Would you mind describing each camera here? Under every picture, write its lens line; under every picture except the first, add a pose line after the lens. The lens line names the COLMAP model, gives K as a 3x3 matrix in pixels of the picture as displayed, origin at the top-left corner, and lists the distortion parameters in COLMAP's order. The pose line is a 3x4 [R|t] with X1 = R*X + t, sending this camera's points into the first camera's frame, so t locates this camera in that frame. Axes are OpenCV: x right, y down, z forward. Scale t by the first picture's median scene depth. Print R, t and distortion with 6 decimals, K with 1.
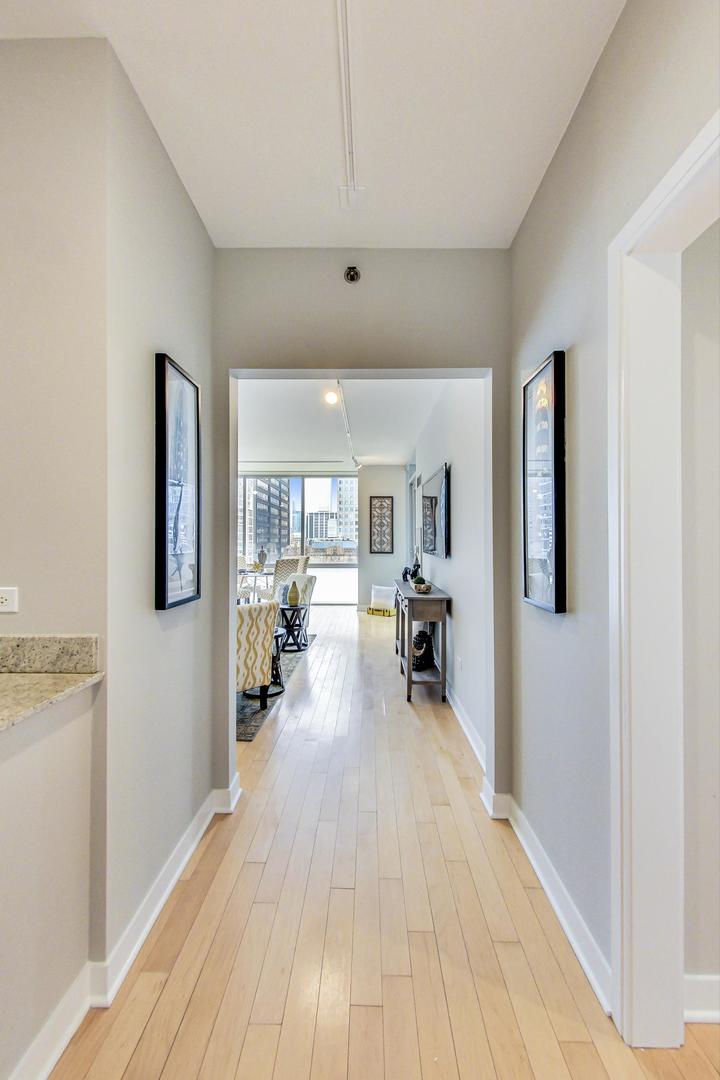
lens RADIAL K [[413.2, 0, 361.1], [0, 413.2, 538.8], [0, 0, 1]] dist [-0.000222, -0.000130]
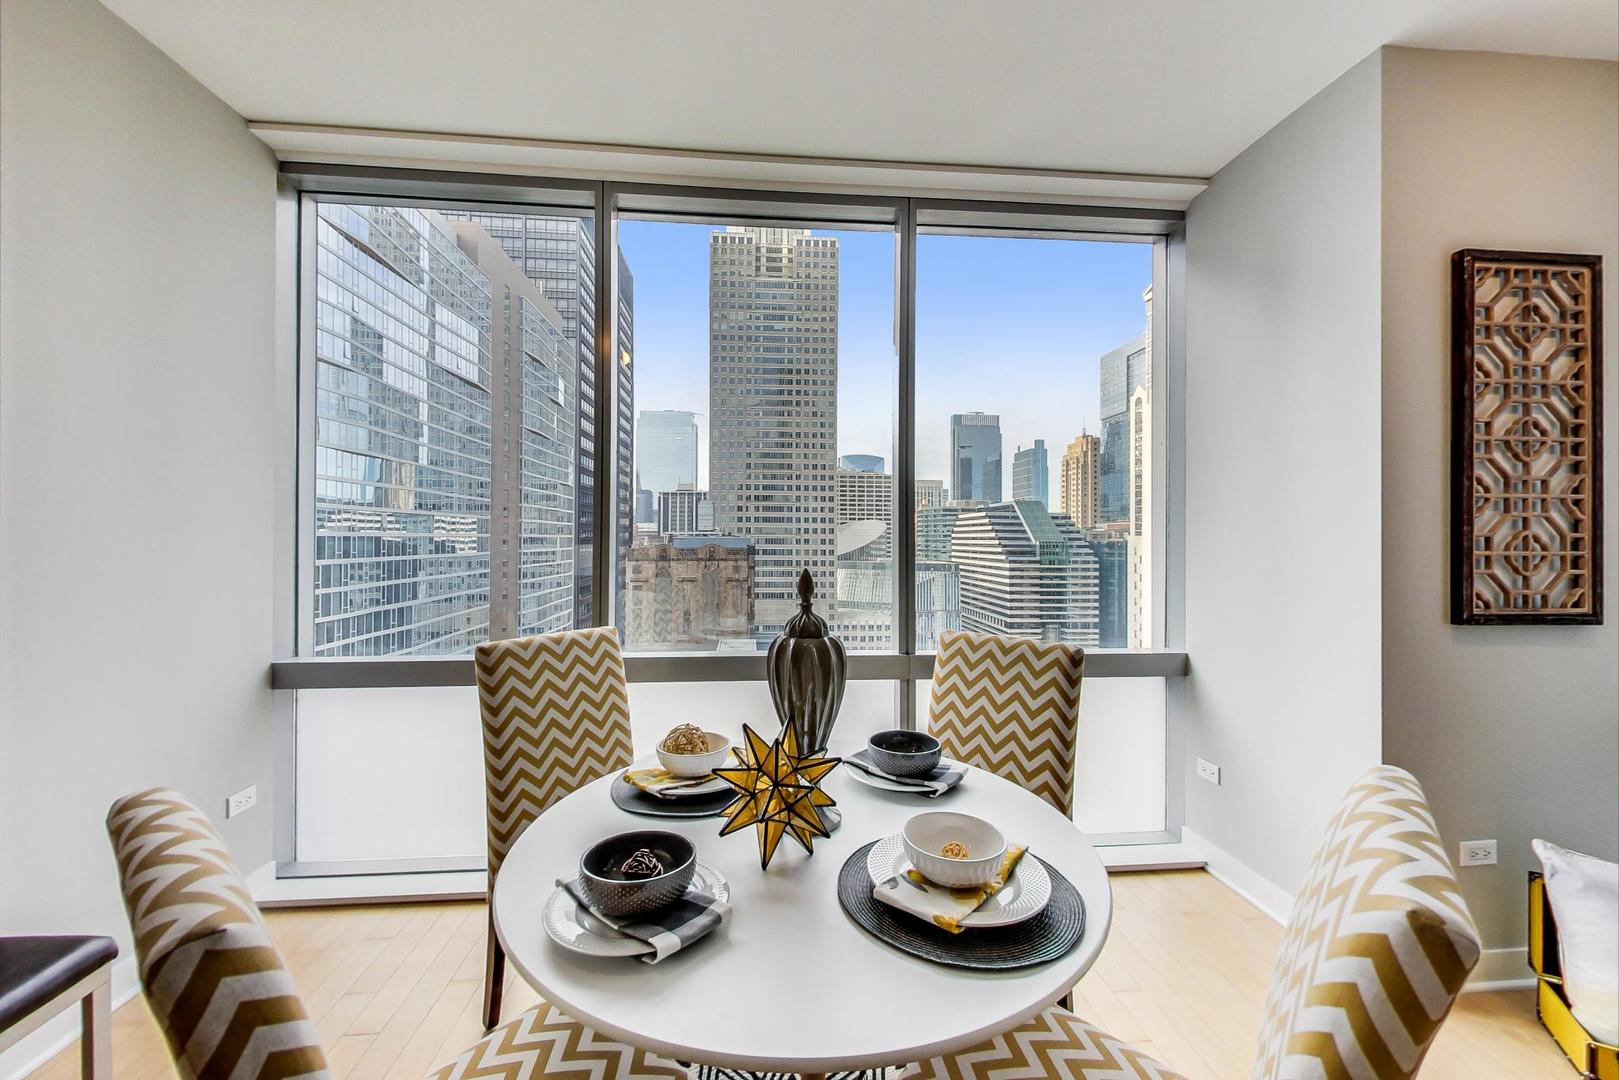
lens RADIAL K [[619.5, 0, 805.6], [0, 619.5, 531.9], [0, 0, 1]] dist [-0.000222, -0.000130]
pose [[0.994531, 0.006662, 0.104231, -0.243900], [-0.006410, 0.999976, -0.002756, 0.003348], [-0.104247, 0.002073, 0.994549, 0.796009]]
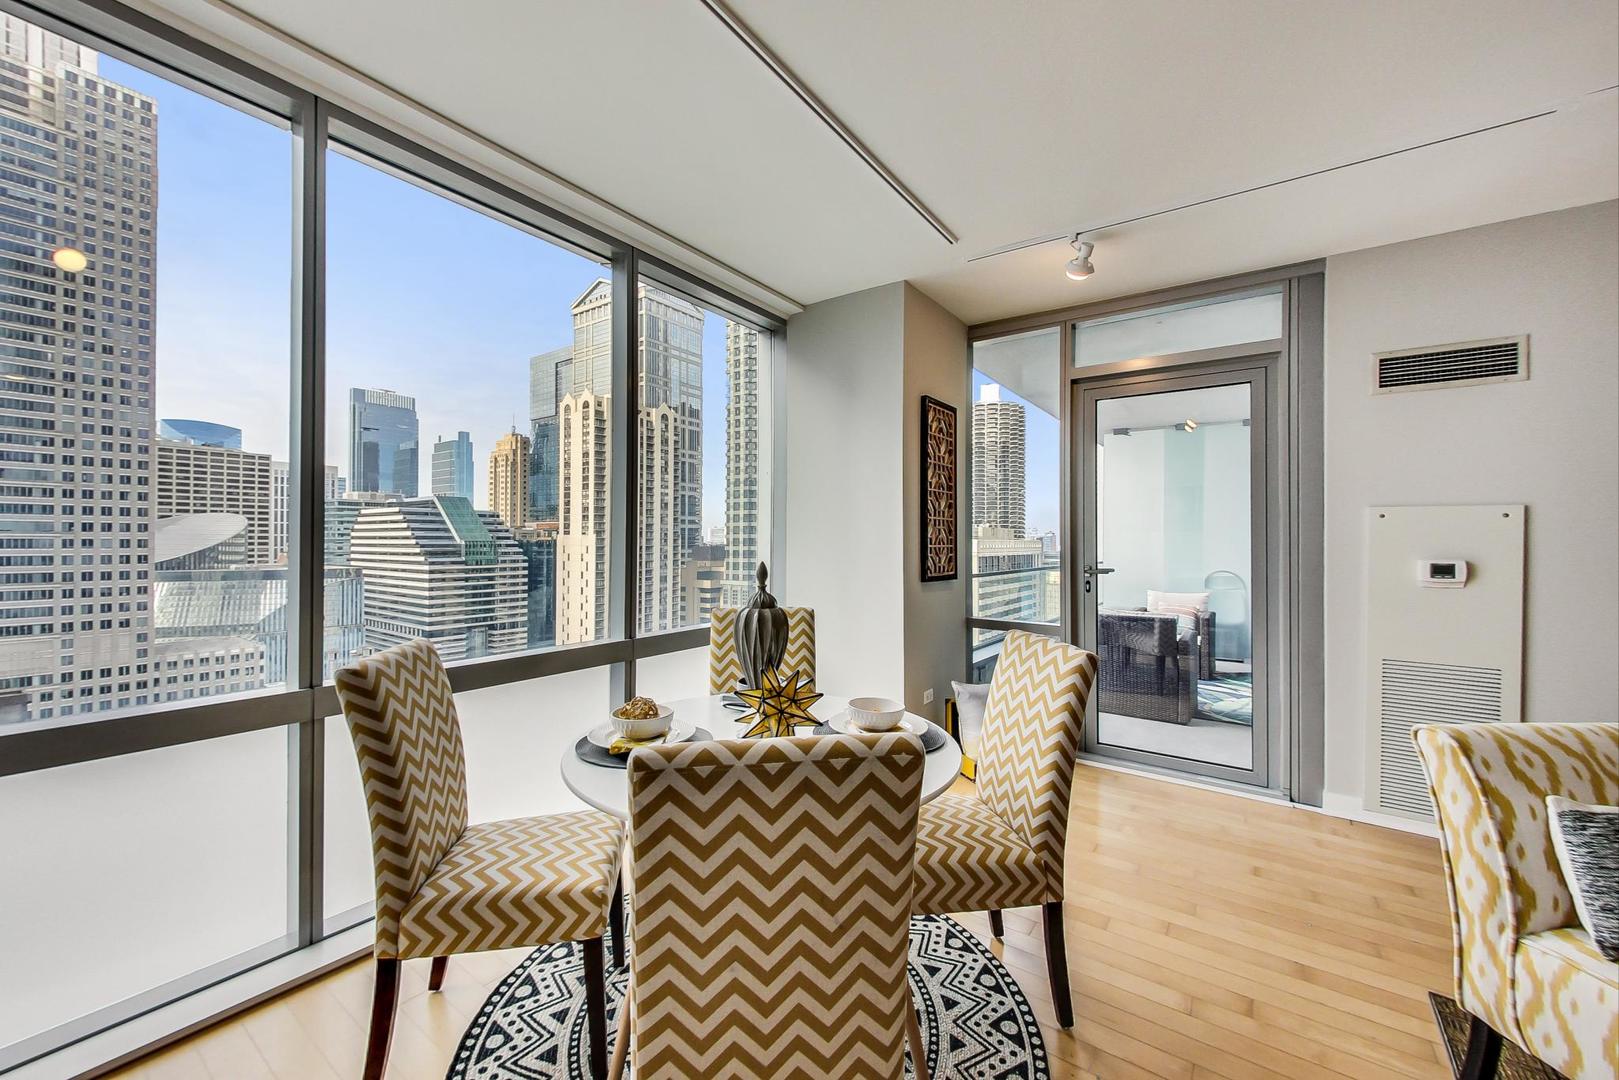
lens RADIAL K [[617.4, 0, 809.5], [0, 617.4, 540.0], [0, 0, 1]] dist [0.000611, 0.000000]
pose [[0.560966, -0.000755, 0.827839, -0.413690], [-0.007188, 0.999957, 0.005783, 0.002809], [-0.827808, -0.009194, 0.560937, 0.810144]]
